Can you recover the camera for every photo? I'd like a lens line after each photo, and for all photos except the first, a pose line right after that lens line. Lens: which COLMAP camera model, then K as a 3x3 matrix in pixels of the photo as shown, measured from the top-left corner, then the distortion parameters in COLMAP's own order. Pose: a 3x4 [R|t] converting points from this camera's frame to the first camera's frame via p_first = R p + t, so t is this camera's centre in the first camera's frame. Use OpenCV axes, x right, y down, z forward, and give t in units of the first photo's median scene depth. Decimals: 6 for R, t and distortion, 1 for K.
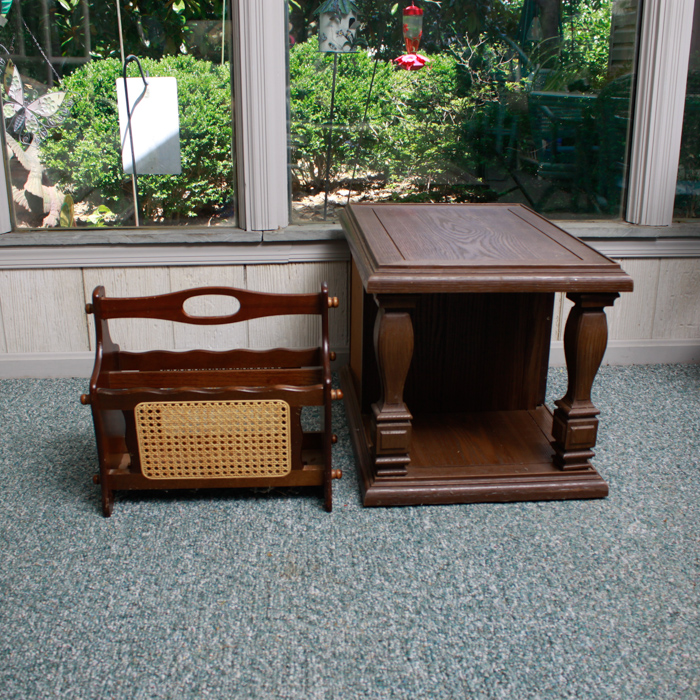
lens RADIAL K [[880.0, 0, 355.0], [0, 880.0, 372.5], [0, 0, 1]] dist [-0.152678, 0.000000]
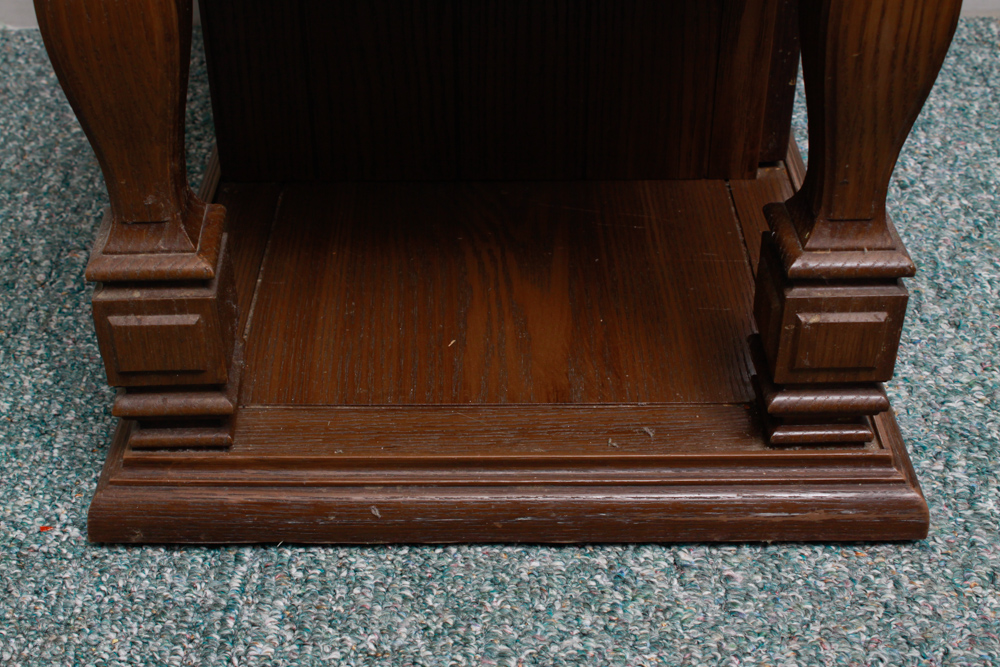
lens RADIAL K [[1429.5, 0, 494.8], [0, 1429.5, 360.0], [0, 0, 1]] dist [-0.030466, 0.000000]
pose [[0.995780, 0.037702, -0.083671, 0.189006], [-0.012952, 0.960326, 0.278580, -0.048794], [0.090855, -0.276320, 0.956761, 0.552927]]
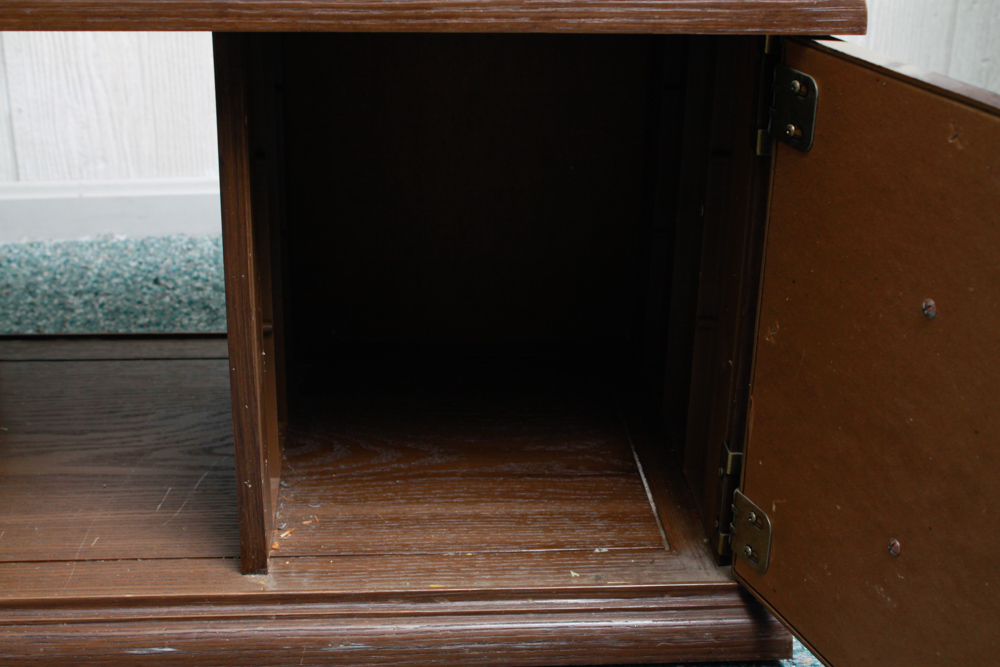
lens RADIAL K [[1480.8, 0, 504.3], [0, 1480.8, 359.6], [0, 0, 1]] dist [-0.029963, 0.000000]
pose [[0.998760, -0.008996, 0.048957, 0.119462], [0.005787, 0.997849, 0.065294, 0.019233], [-0.049440, -0.064930, 0.996664, 0.352545]]
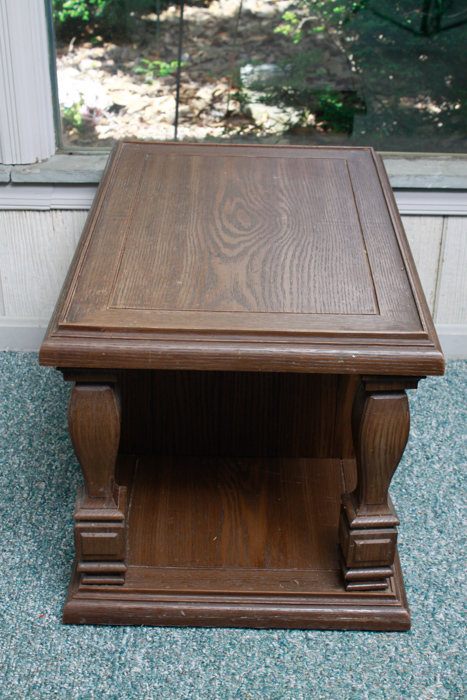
lens RADIAL K [[1068.8, 0, 247.4], [0, 1068.8, 358.2], [0, 0, 1]] dist [-0.026971, 0.000000]
pose [[0.995657, 0.056580, -0.073929, 0.216331], [-0.042953, 0.983738, 0.174395, -0.226472], [0.082594, -0.170462, 0.981897, 0.175137]]
